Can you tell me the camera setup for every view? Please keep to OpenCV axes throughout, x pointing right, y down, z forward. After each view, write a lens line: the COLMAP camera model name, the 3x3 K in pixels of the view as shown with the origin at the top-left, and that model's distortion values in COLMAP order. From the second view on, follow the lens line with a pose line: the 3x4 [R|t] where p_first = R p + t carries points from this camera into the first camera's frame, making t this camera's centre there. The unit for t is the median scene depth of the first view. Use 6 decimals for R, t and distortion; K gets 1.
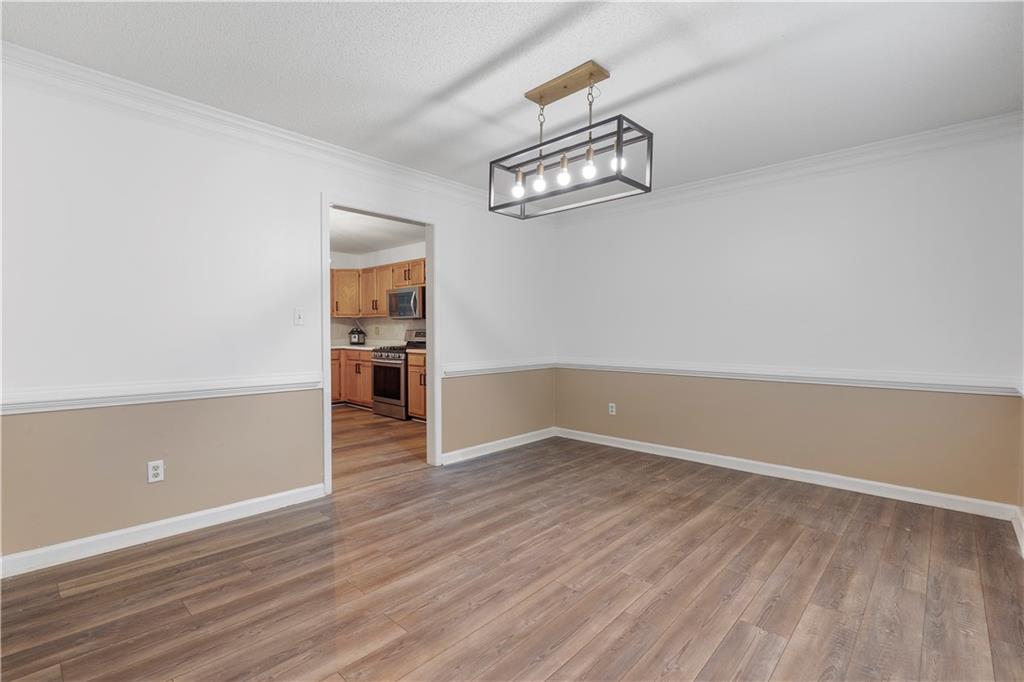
lens RADIAL K [[469.9, 0, 509.2], [0, 469.9, 348.3], [0, 0, 1]] dist [-0.004007, 0.002019]
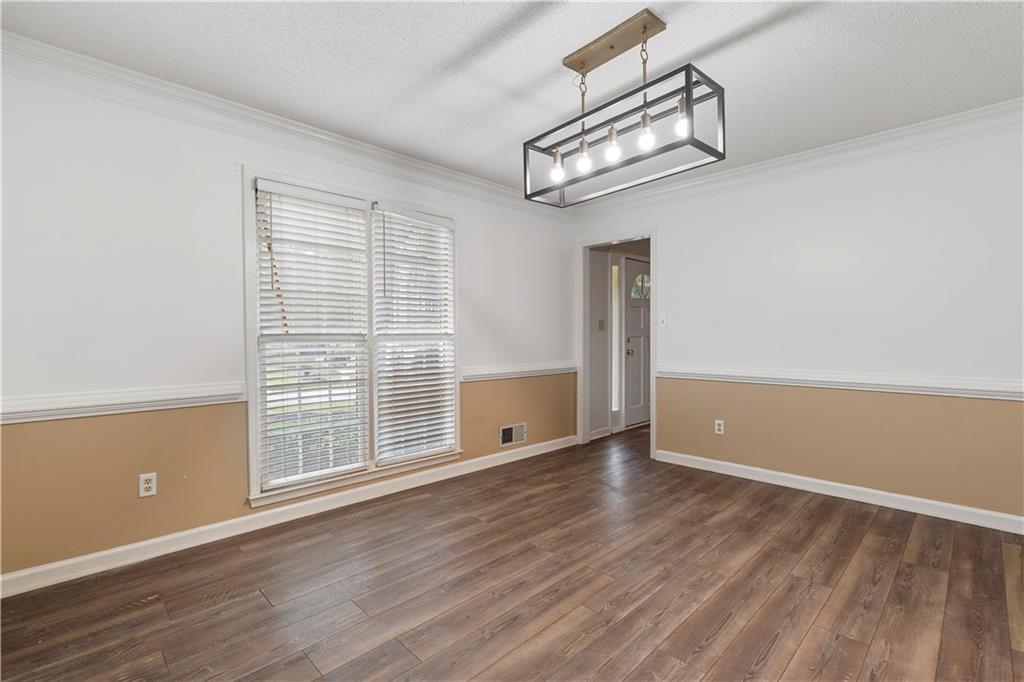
lens RADIAL K [[469.9, 0, 507.0], [0, 469.9, 347.9], [0, 0, 1]] dist [-0.004007, 0.002019]
pose [[-0.999008, 0.001830, 0.044484, 0.219542], [0.004539, 0.998135, 0.060871, -0.051875], [-0.044289, 0.061012, -0.997154, 1.521832]]
